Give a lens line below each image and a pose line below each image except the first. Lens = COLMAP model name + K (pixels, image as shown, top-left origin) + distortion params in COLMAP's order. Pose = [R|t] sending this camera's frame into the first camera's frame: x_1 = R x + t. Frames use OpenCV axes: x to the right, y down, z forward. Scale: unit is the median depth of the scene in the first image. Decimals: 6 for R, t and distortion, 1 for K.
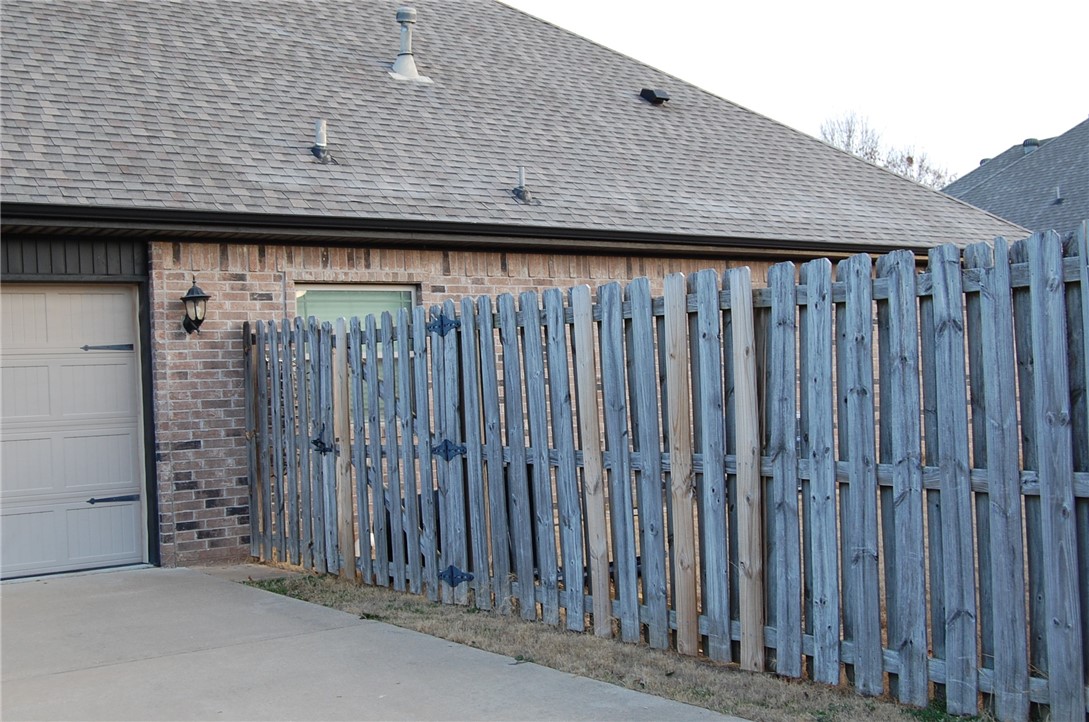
lens RADIAL K [[1339.7, 0, 545.8], [0, 1339.7, 357.1], [0, 0, 1]] dist [-0.051041, 0.000000]
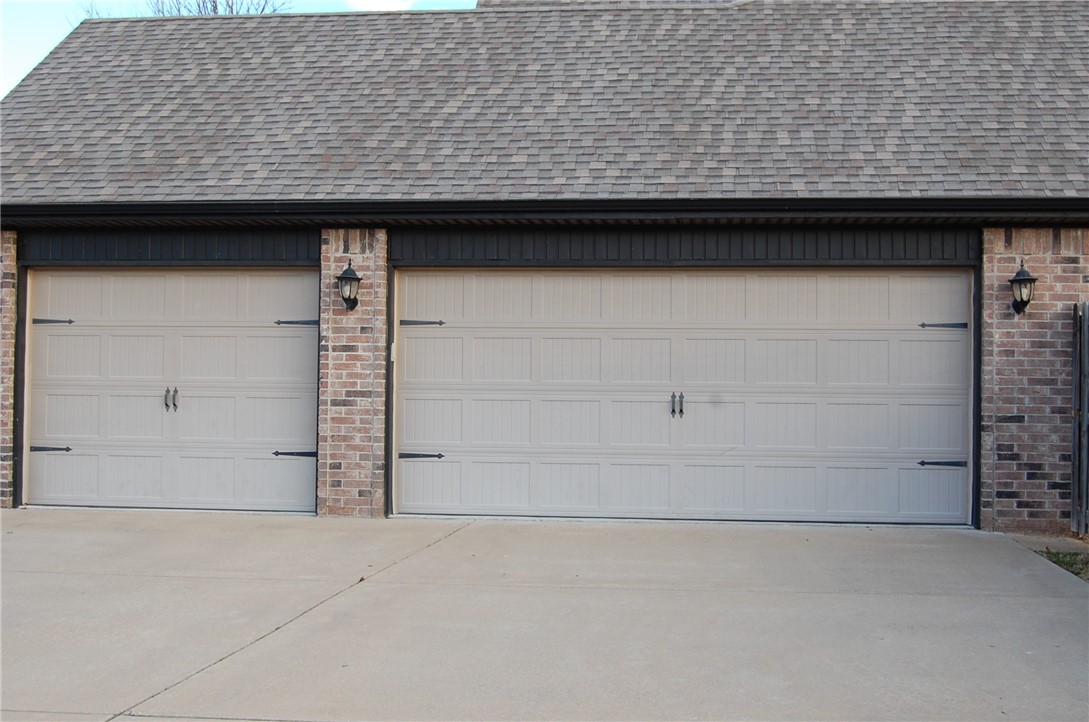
lens RADIAL K [[1339.7, 0, 539.7], [0, 1339.7, 363.9], [0, 0, 1]] dist [-0.051041, 0.000000]
pose [[0.721074, 0.038768, -0.691773, 0.189765], [-0.026662, 0.999246, 0.028208, 0.002217], [0.692345, -0.001896, 0.721564, -0.024731]]
